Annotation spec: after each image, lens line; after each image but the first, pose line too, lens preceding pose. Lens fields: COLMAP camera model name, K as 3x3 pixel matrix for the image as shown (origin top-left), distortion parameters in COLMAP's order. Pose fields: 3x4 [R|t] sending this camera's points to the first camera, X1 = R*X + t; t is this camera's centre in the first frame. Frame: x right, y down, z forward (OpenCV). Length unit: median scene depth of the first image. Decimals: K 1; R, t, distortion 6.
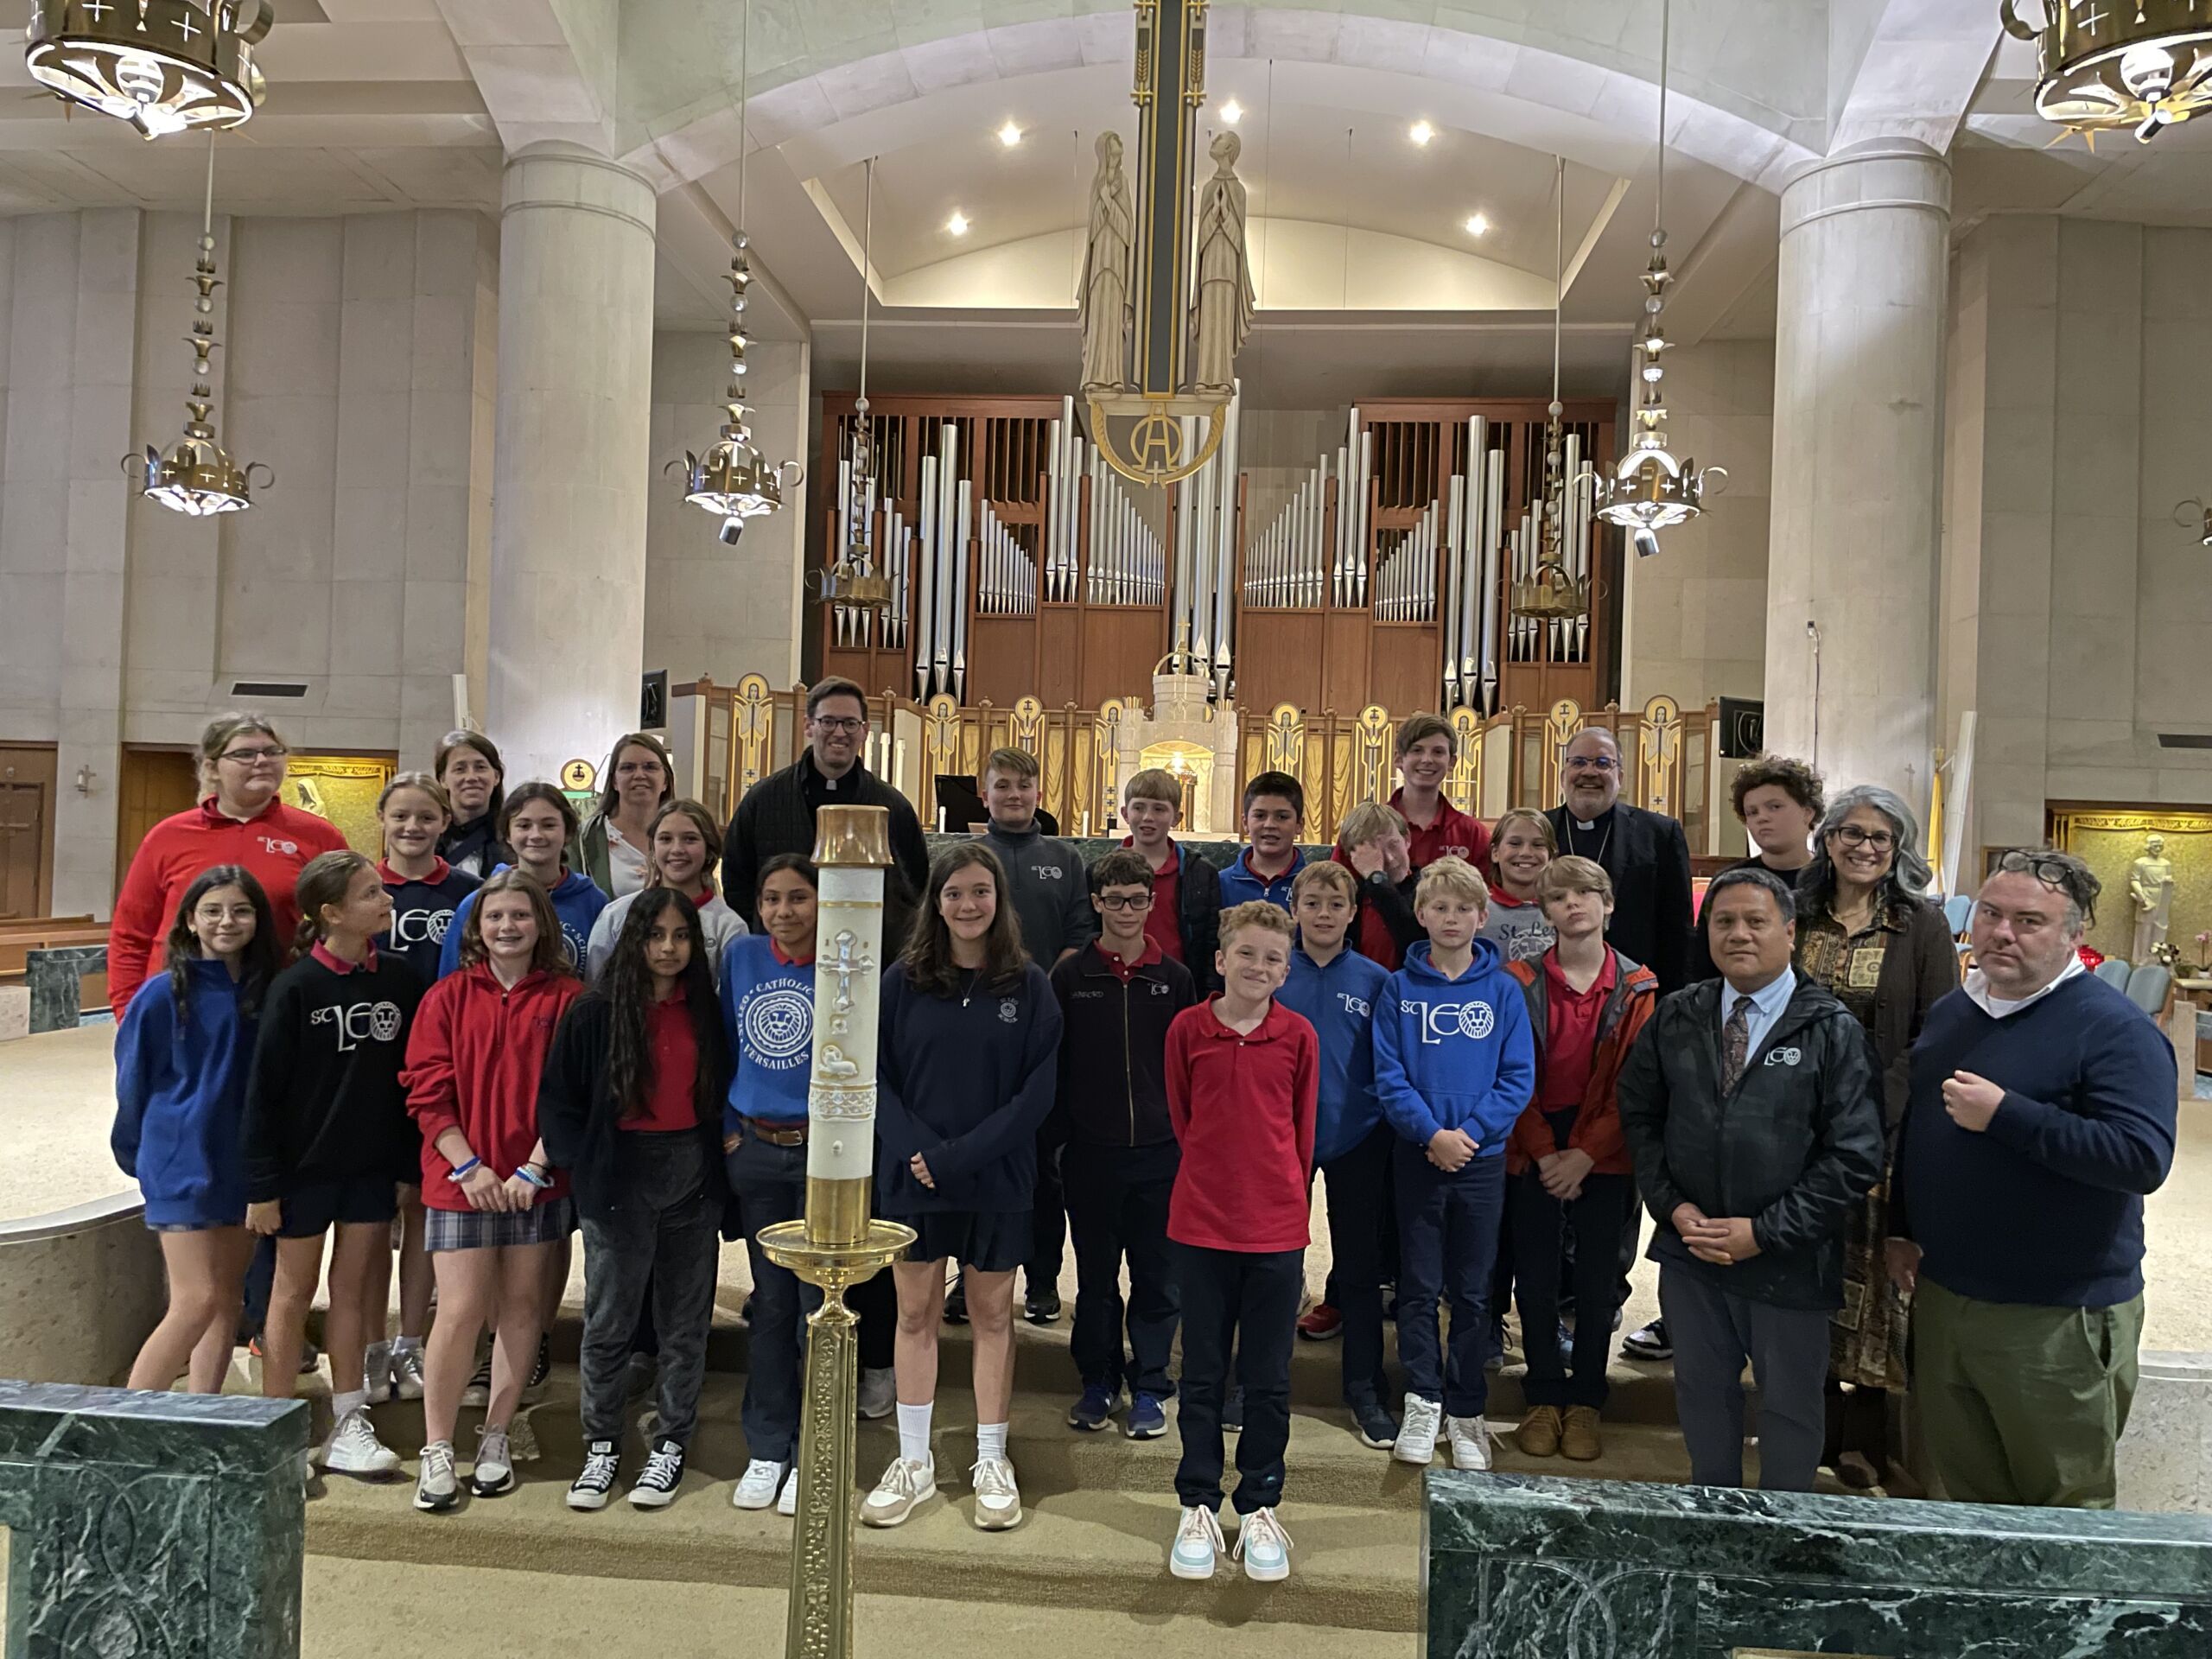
lens RADIAL K [[1698.3, 0, 1106.0], [0, 1698.3, 829.5], [0, 0, 1]] dist [0.101402, -0.121844]
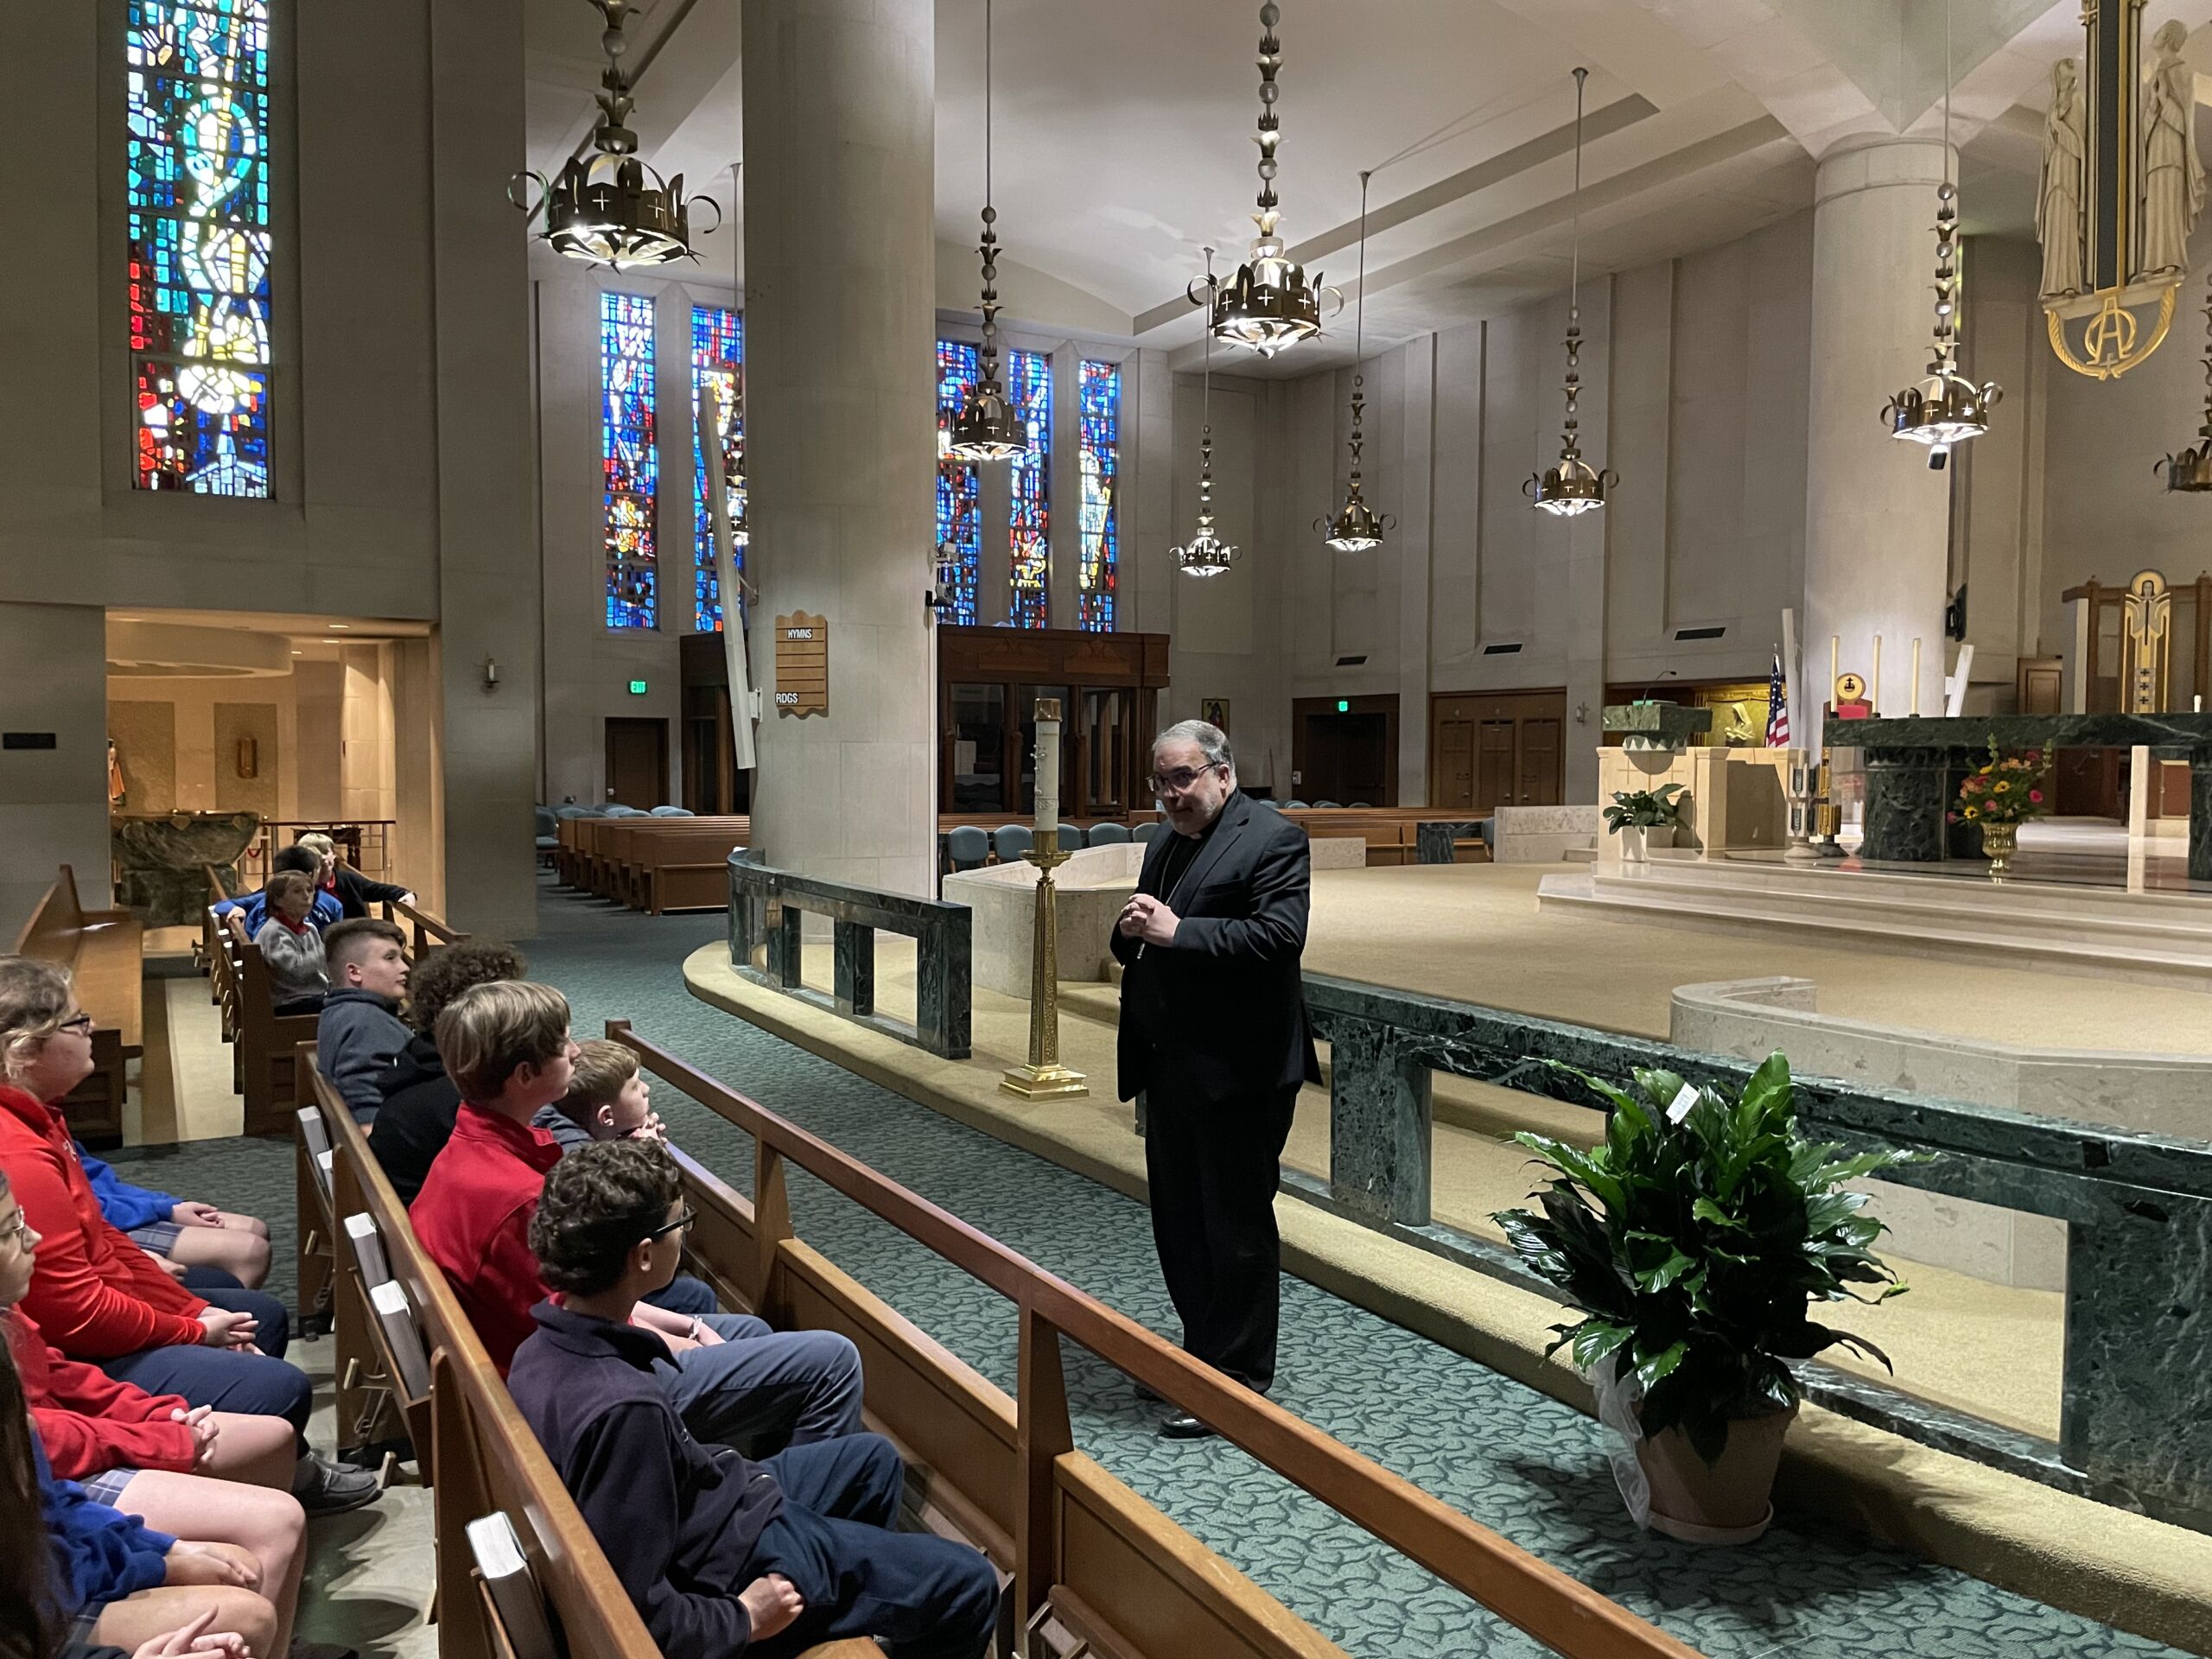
lens RADIAL K [[1698.3, 0, 1106.0], [0, 1698.3, 829.5], [0, 0, 1]] dist [0.101402, -0.121844]
pose [[0.566091, 0.006178, -0.824320, 0.373629], [0.026233, 0.999330, 0.025504, 0.022226], [0.823926, -0.036062, 0.565550, -0.081708]]
